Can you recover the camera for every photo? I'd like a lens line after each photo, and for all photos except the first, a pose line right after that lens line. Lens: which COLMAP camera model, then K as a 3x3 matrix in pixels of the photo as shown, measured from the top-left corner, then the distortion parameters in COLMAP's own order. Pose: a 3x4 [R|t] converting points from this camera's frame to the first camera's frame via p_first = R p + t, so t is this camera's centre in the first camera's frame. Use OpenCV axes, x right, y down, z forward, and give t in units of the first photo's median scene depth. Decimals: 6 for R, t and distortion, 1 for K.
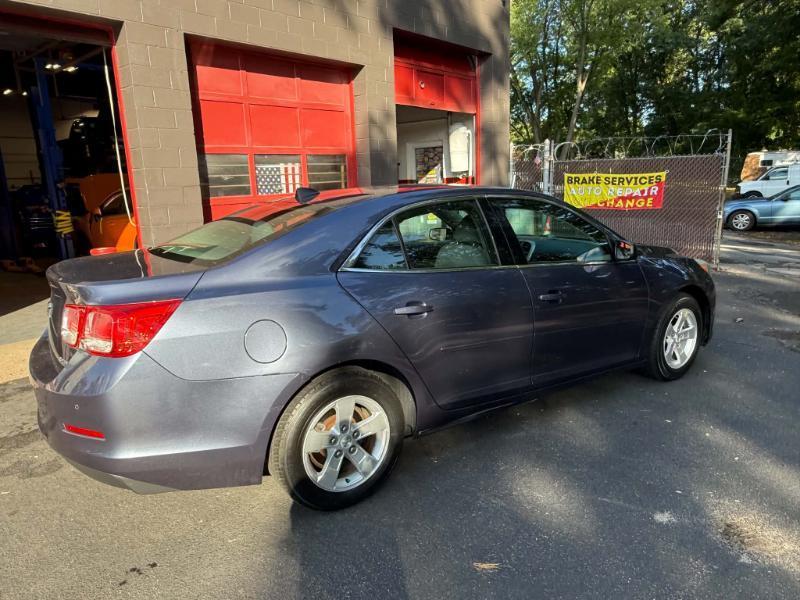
lens RADIAL K [[540.1, 0, 403.3], [0, 540.1, 298.8], [0, 0, 1]] dist [0.020915, -0.006043]
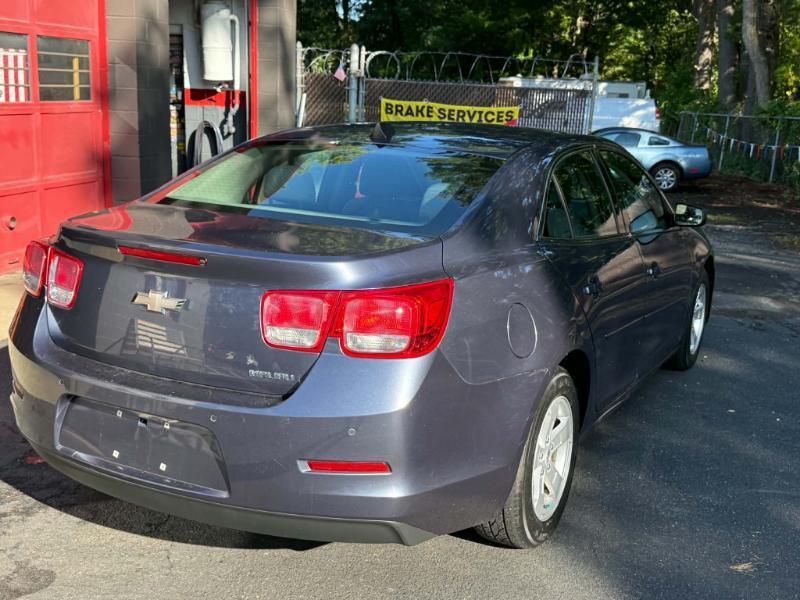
lens RADIAL K [[899.2, 0, 394.6], [0, 899.2, 301.4], [0, 0, 1]] dist [0.081100, 0.000000]
pose [[0.888035, -0.033622, 0.458546, -0.275183], [0.027310, 0.999419, 0.020391, 0.001571], [-0.458965, -0.005585, 0.888437, -0.021972]]
